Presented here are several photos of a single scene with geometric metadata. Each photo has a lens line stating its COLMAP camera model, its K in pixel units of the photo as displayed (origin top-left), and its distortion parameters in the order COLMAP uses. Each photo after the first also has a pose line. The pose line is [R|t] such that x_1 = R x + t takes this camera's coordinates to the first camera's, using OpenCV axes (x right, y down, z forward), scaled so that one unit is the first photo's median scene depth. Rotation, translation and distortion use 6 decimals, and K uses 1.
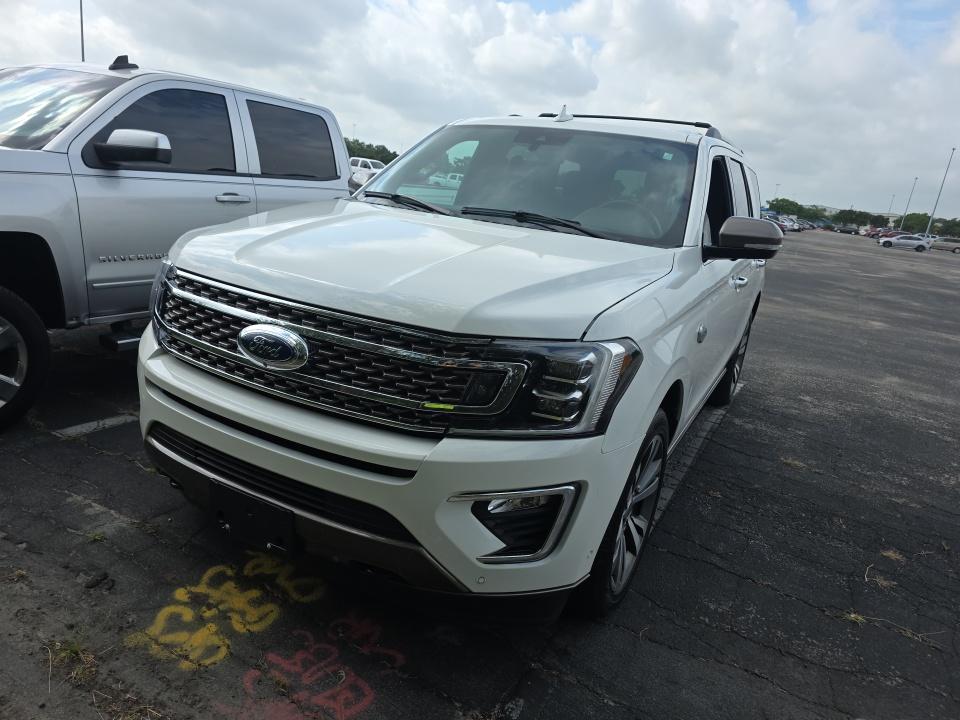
lens RADIAL K [[641.8, 0, 475.5], [0, 641.8, 358.6], [0, 0, 1]] dist [0.052742, -0.052051]
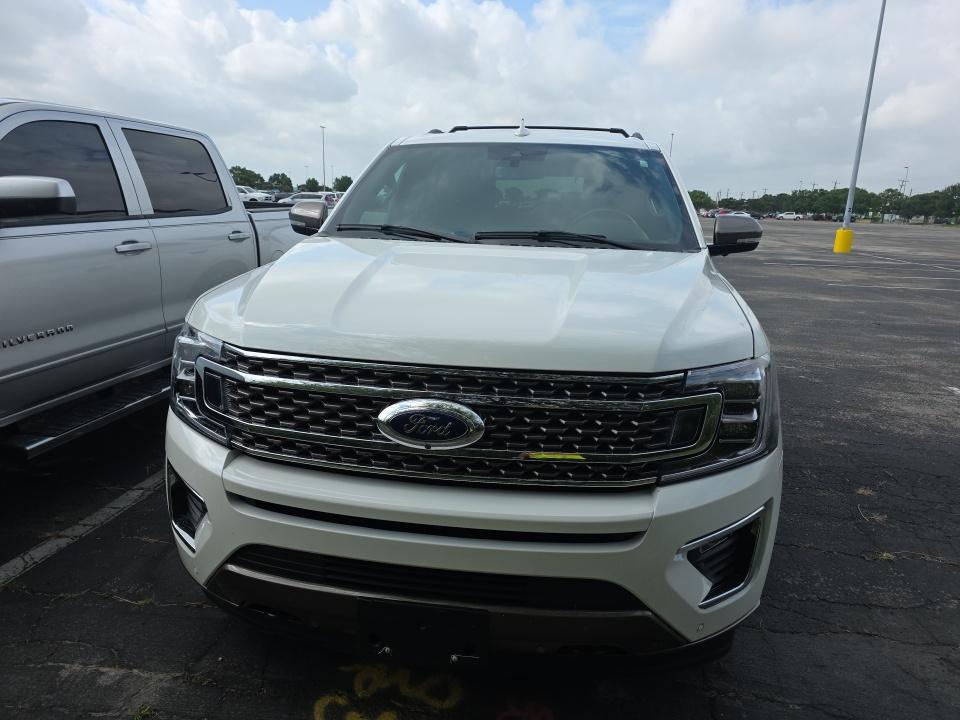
lens RADIAL K [[638.4, 0, 481.5], [0, 638.4, 343.2], [0, 0, 1]] dist [0.047040, -0.038095]
pose [[0.936064, -0.156808, 0.314953, -0.232901], [0.164691, 0.986344, 0.001605, -0.052829], [-0.310904, 0.050367, 0.949106, 0.083022]]
